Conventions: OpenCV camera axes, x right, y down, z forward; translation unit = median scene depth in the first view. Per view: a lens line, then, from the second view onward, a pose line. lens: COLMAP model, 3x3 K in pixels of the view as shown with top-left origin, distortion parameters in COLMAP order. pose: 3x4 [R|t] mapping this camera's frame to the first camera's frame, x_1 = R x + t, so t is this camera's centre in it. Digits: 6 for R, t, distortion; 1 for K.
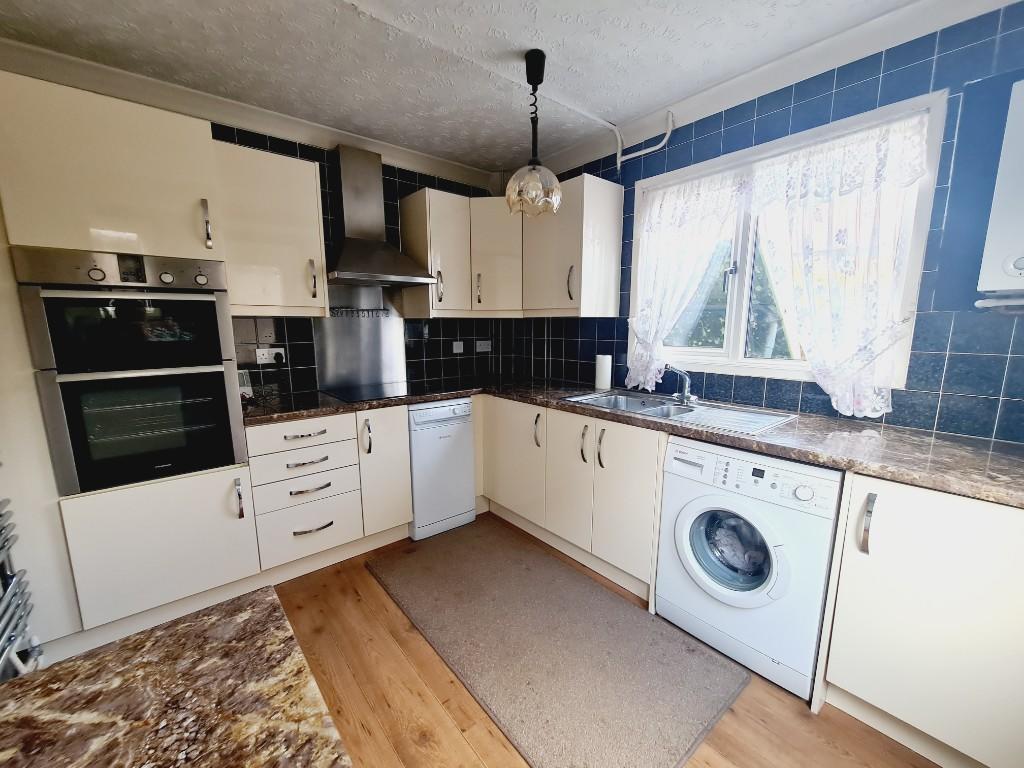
lens RADIAL K [[415.0, 0, 510.5], [0, 415.0, 394.6], [0, 0, 1]] dist [-0.009246, -0.000558]
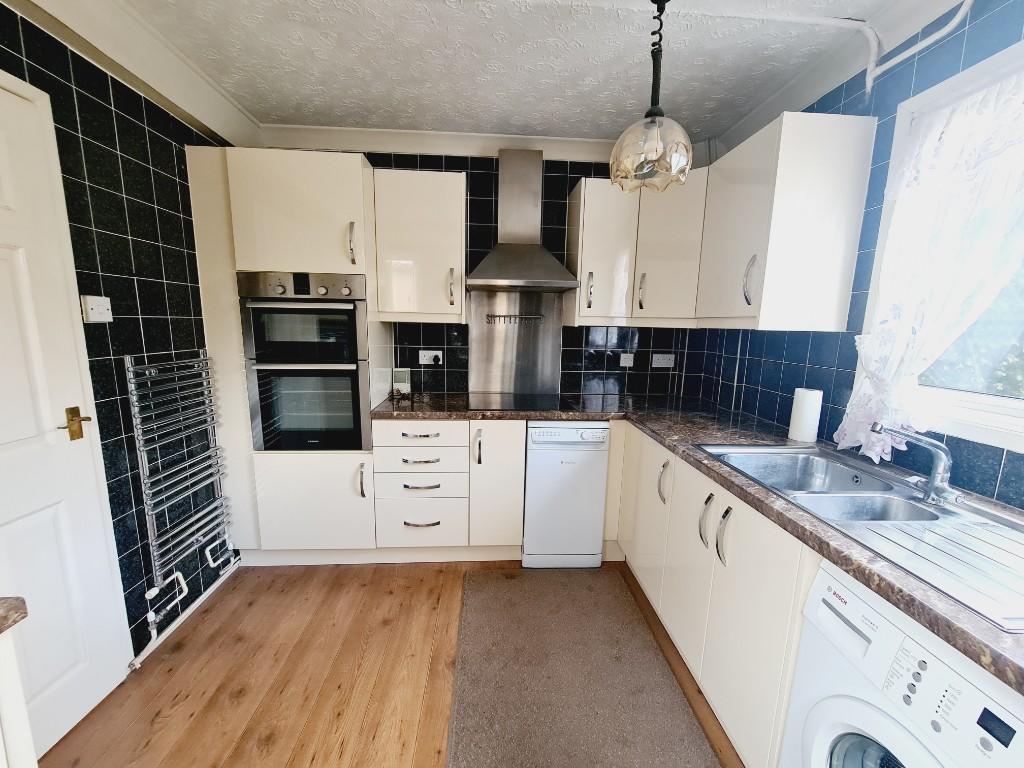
lens RADIAL K [[415.0, 0, 510.5], [0, 415.0, 394.6], [0, 0, 1]] dist [-0.009246, -0.000558]
pose [[0.806737, 0.119605, -0.578679, 0.254200], [-0.121777, 0.991931, 0.035249, -0.061125], [0.578226, 0.042033, 0.814793, 0.232860]]
